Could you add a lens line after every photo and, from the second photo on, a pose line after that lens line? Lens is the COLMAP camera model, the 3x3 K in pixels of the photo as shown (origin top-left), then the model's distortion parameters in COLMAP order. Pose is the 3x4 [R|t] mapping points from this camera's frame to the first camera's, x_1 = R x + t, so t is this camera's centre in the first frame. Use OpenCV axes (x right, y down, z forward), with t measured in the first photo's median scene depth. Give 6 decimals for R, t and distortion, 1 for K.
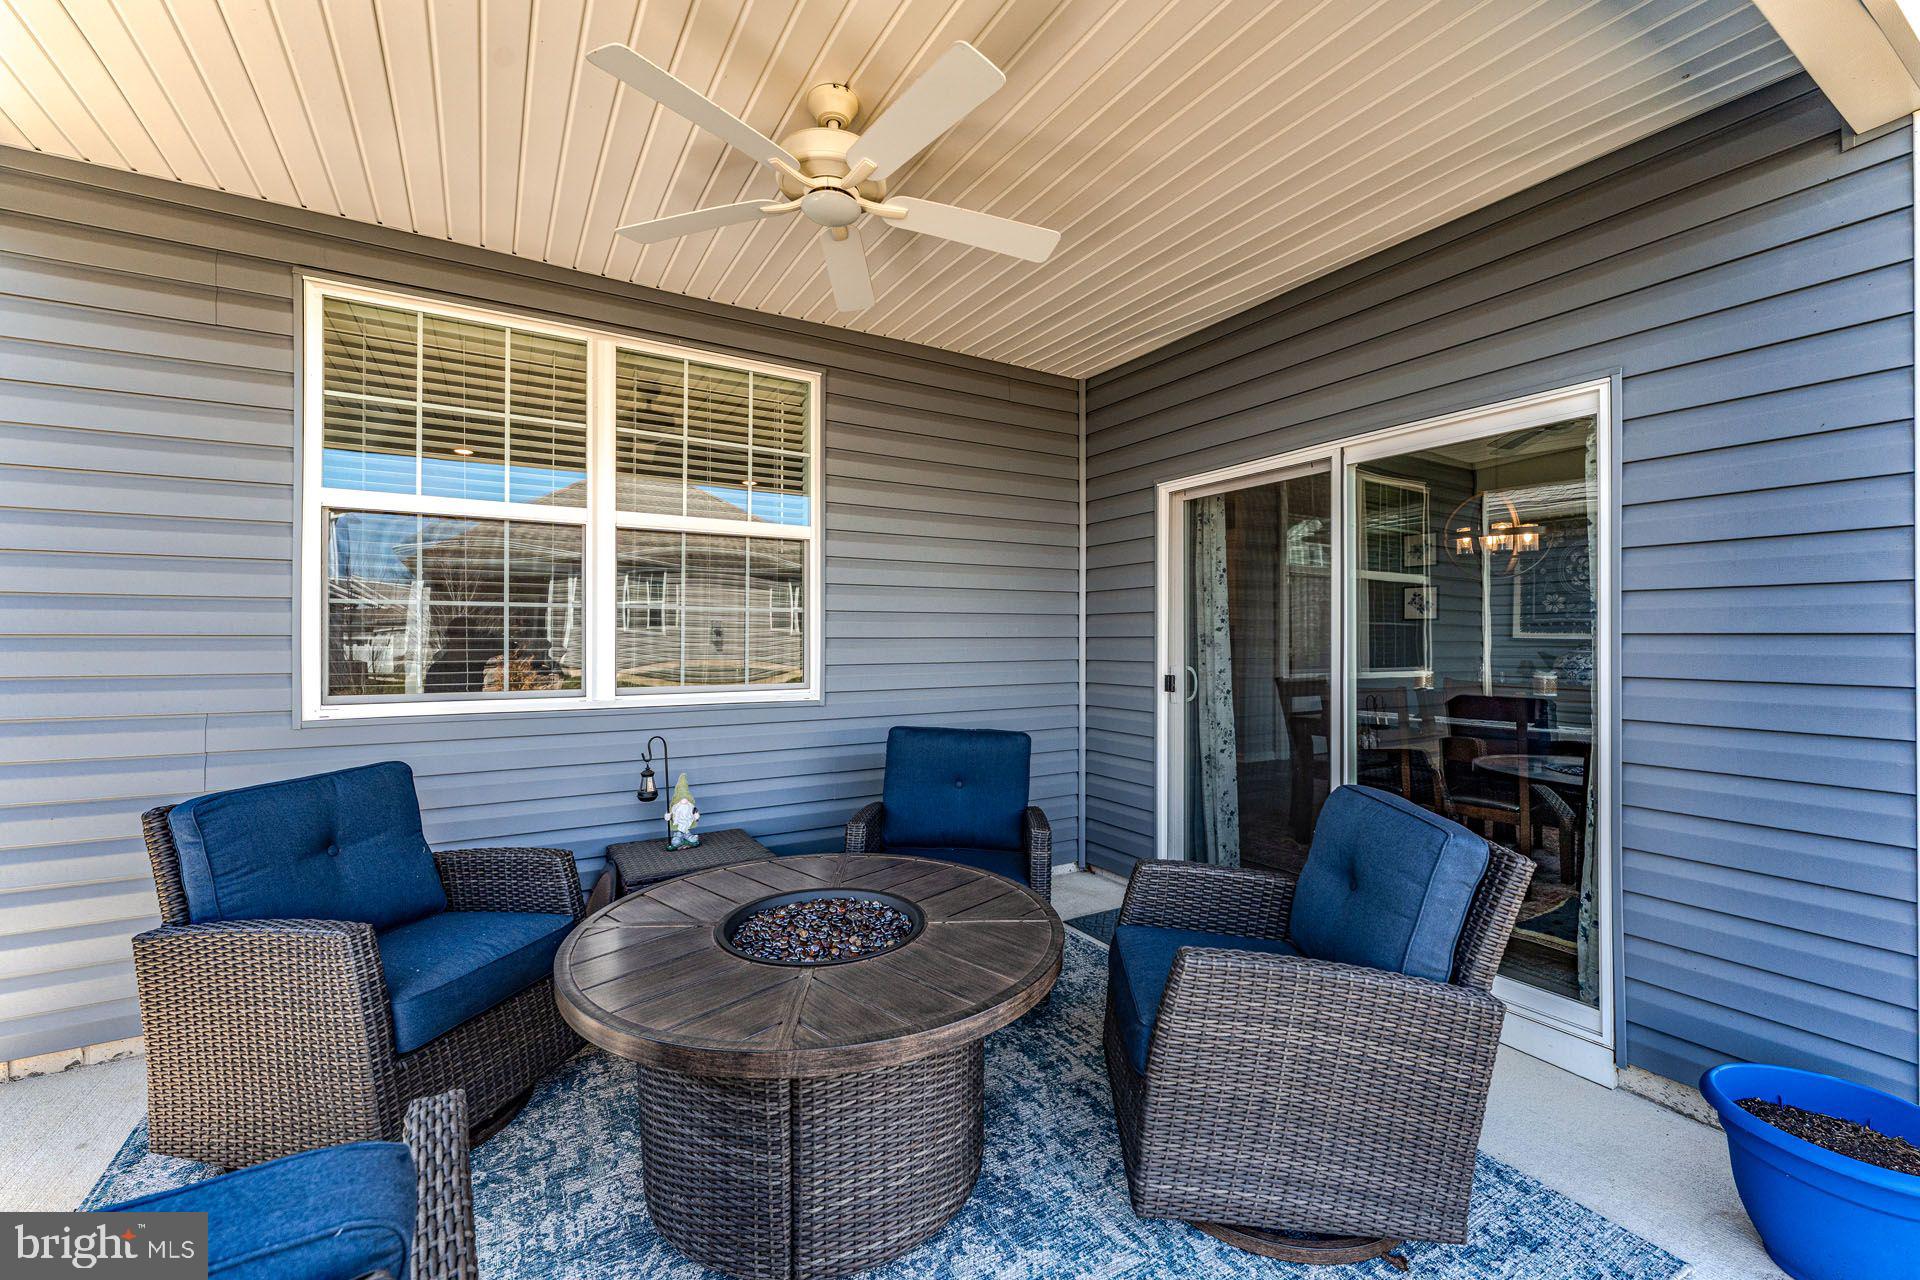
lens RADIAL K [[783.1, 0, 975.0], [0, 783.1, 640.7], [0, 0, 1]] dist [-0.001591, -0.000542]
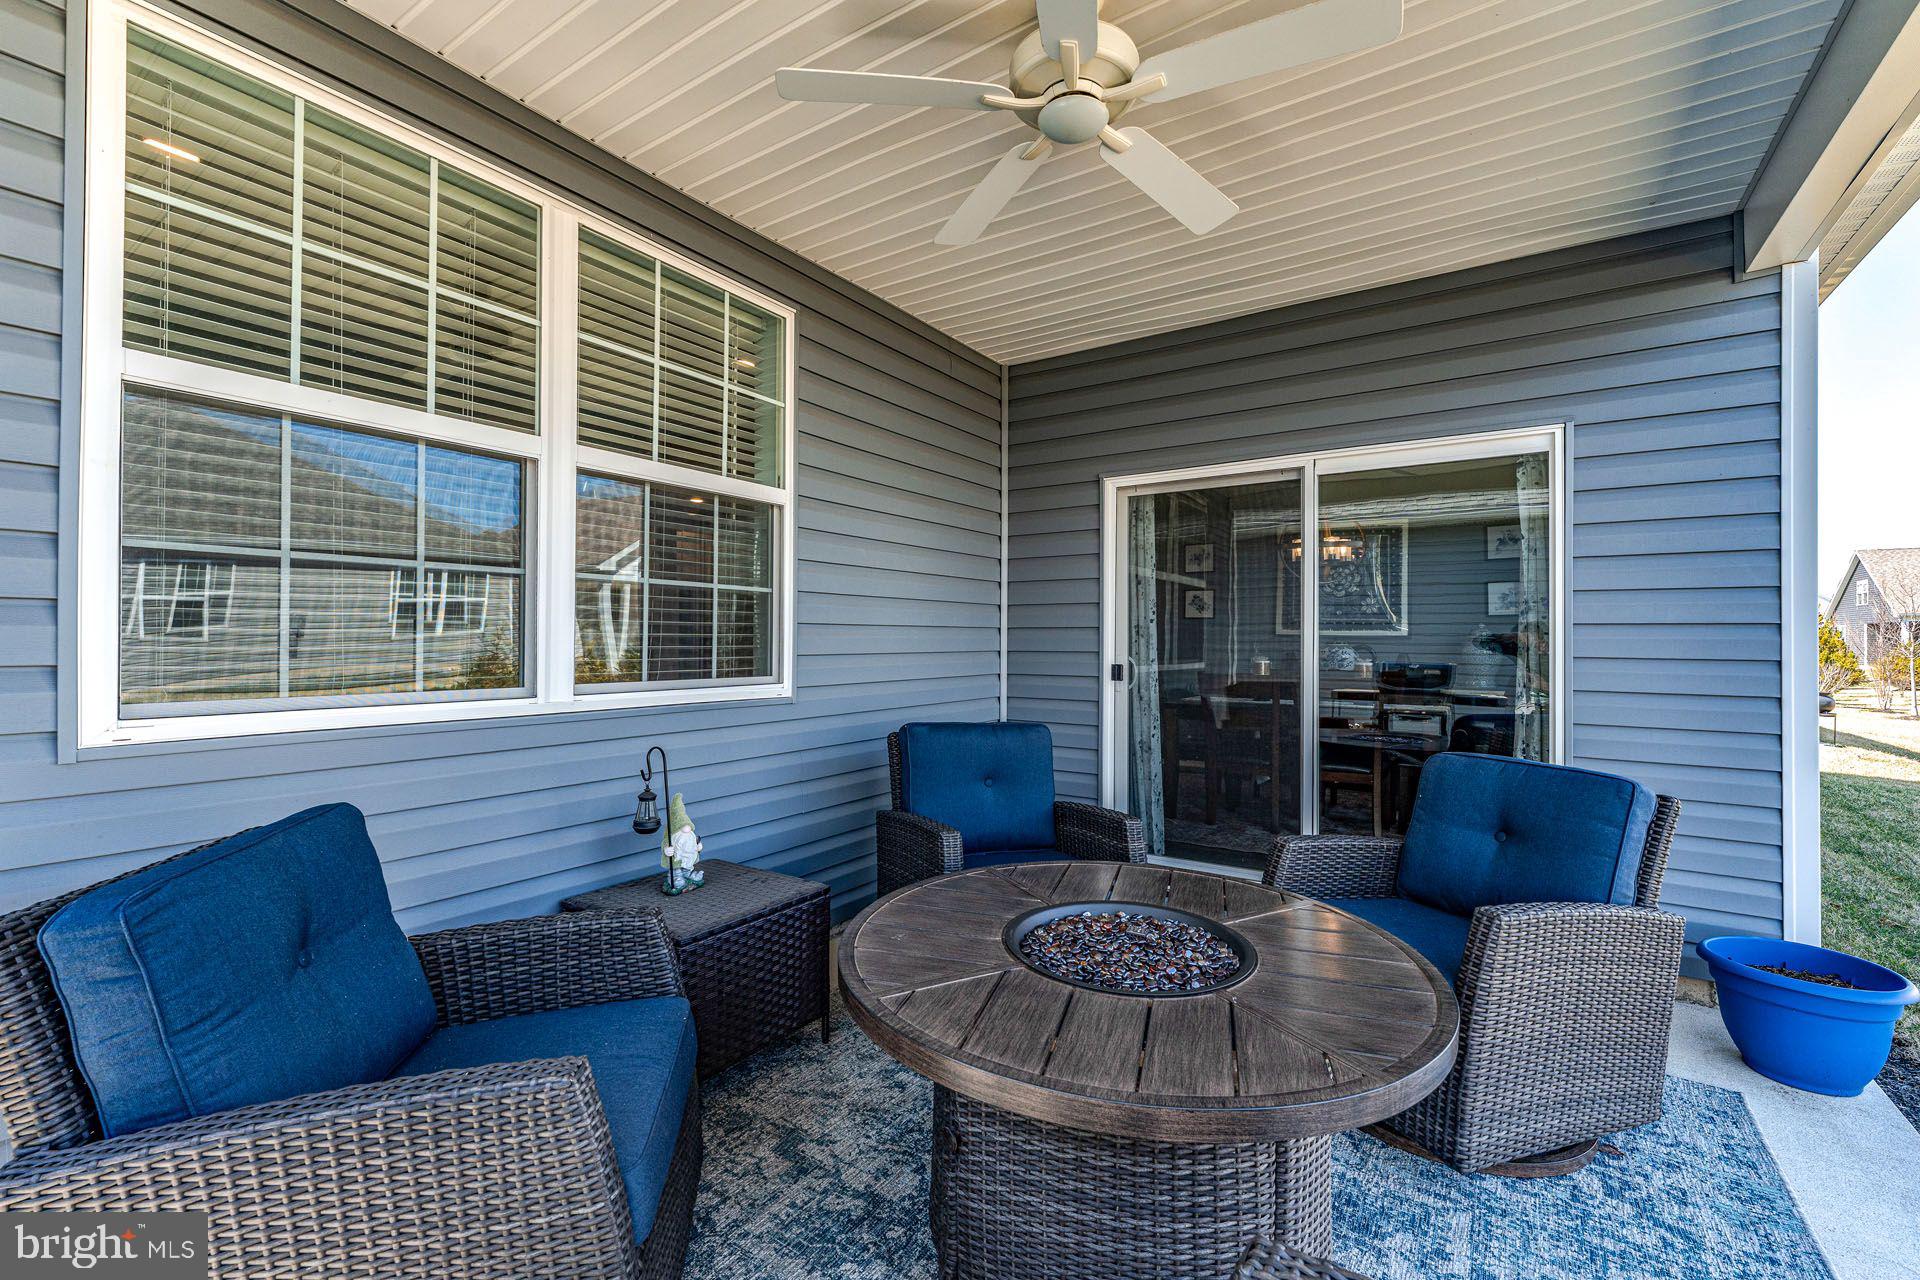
lens RADIAL K [[783.1, 0, 968.4], [0, 783.1, 639.1], [0, 0, 1]] dist [-0.001591, -0.000542]
pose [[0.907251, 0.006442, 0.420541, -0.383124], [-0.005337, 0.999979, -0.003805, 0.016377], [-0.420556, 0.001207, 0.907266, 0.155518]]
